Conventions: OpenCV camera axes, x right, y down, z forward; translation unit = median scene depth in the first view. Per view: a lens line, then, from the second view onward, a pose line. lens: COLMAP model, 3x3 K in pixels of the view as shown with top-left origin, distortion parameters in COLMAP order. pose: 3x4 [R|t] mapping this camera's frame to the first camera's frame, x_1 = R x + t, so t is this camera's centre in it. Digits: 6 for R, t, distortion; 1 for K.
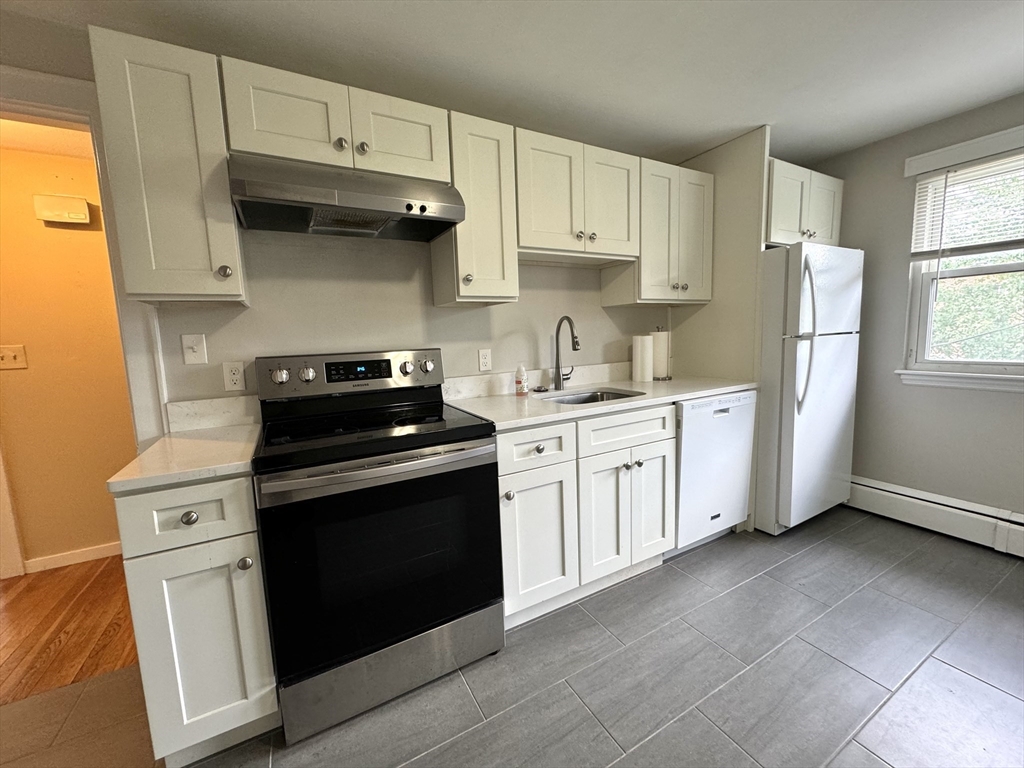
lens RADIAL K [[406.9, 0, 512.0], [0, 406.9, 384.0], [0, 0, 1]] dist [-0.002143, -0.000160]
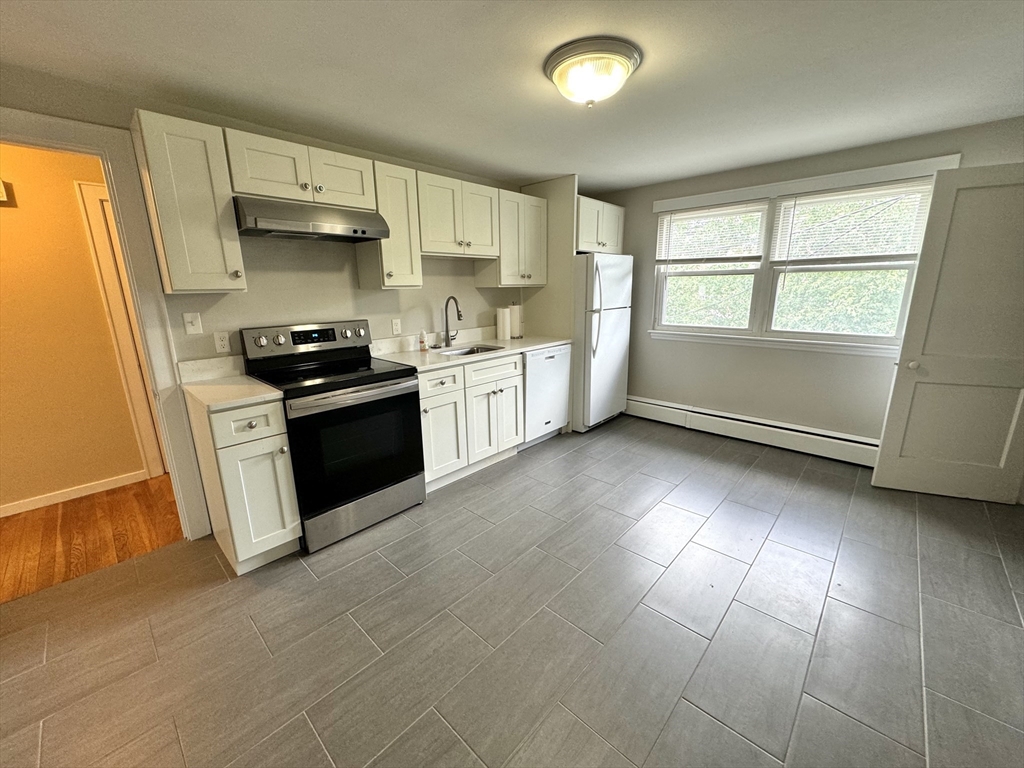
lens RADIAL K [[406.9, 0, 512.0], [0, 406.9, 384.0], [0, 0, 1]] dist [-0.002143, -0.000160]
pose [[0.951656, -0.050534, 0.302979, -0.135487], [0.017950, 0.993838, 0.109383, -0.009181], [-0.306640, -0.098656, 0.946699, -0.538256]]
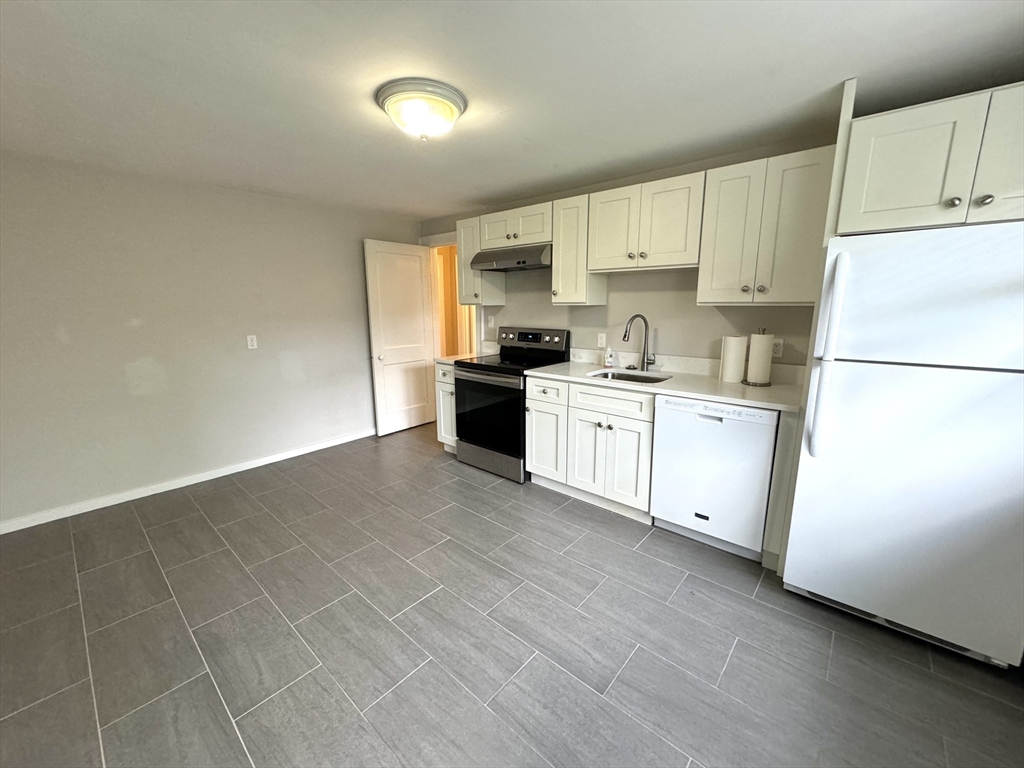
lens RADIAL K [[406.9, 0, 512.0], [0, 406.9, 384.0], [0, 0, 1]] dist [-0.002143, -0.000160]
pose [[0.340597, 0.218380, -0.914497, 1.356167], [-0.122039, 0.974692, 0.187302, -0.157570], [0.932255, 0.047810, 0.358628, 0.174450]]
